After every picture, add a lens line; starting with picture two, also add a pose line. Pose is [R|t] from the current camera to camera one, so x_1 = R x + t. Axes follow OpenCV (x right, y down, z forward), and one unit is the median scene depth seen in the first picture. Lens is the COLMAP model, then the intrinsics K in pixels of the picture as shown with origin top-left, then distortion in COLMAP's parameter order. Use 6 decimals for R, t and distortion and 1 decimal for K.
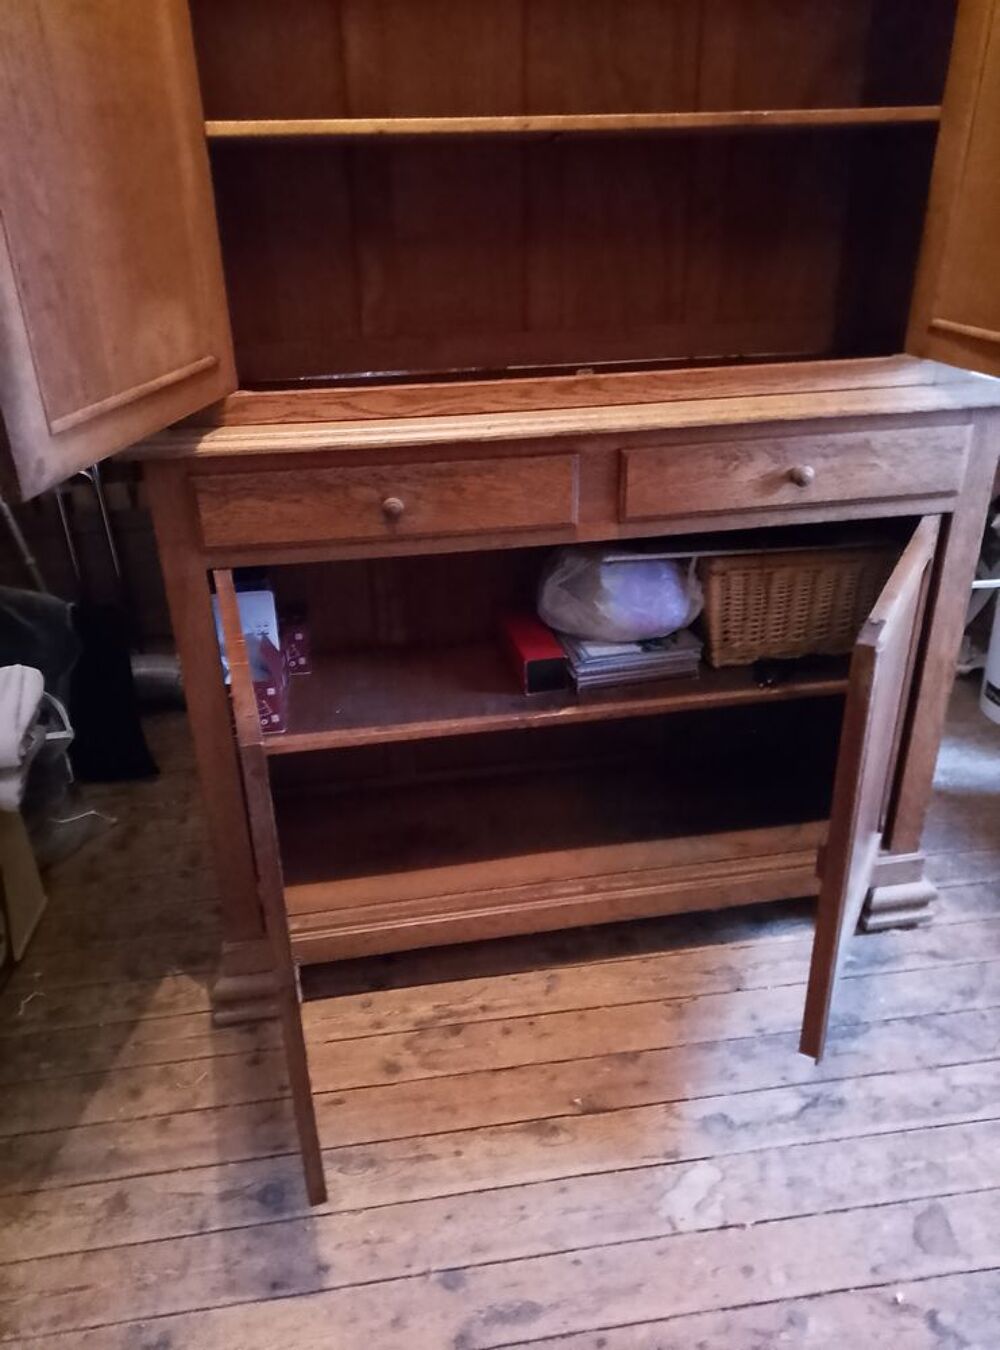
lens RADIAL K [[998.7, 0, 487.1], [0, 998.7, 641.1], [0, 0, 1]] dist [-0.001739, -0.008391]
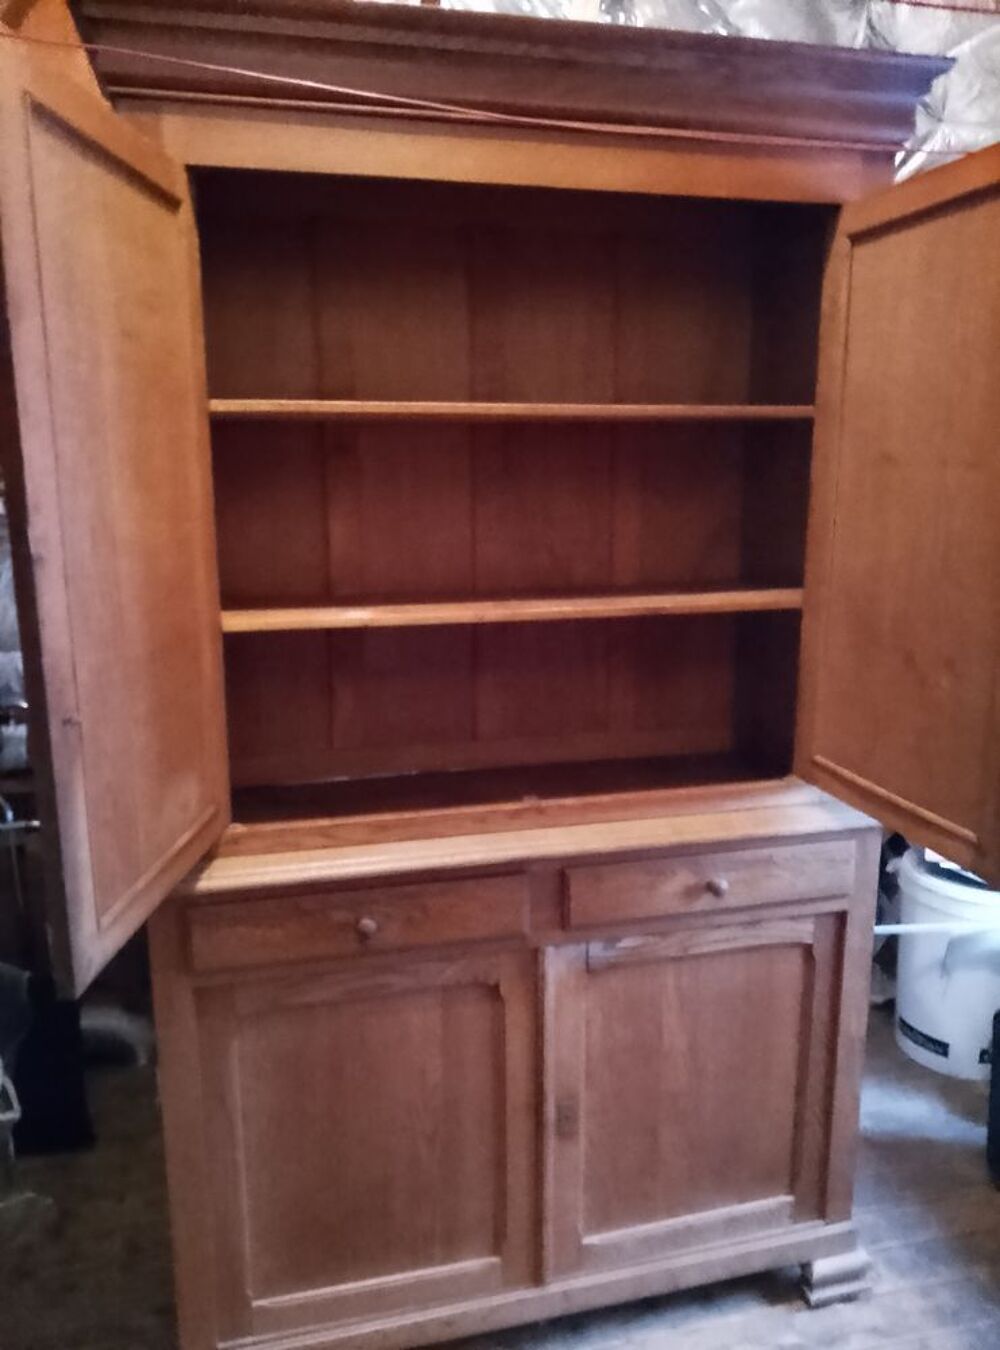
lens RADIAL K [[998.7, 0, 487.1], [0, 998.7, 641.1], [0, 0, 1]] dist [-0.001739, -0.008391]
pose [[0.996547, 0.004260, 0.082921, -0.048347], [0.017162, 0.966548, -0.255910, -0.142708], [-0.081237, 0.256449, 0.963138, -0.164305]]
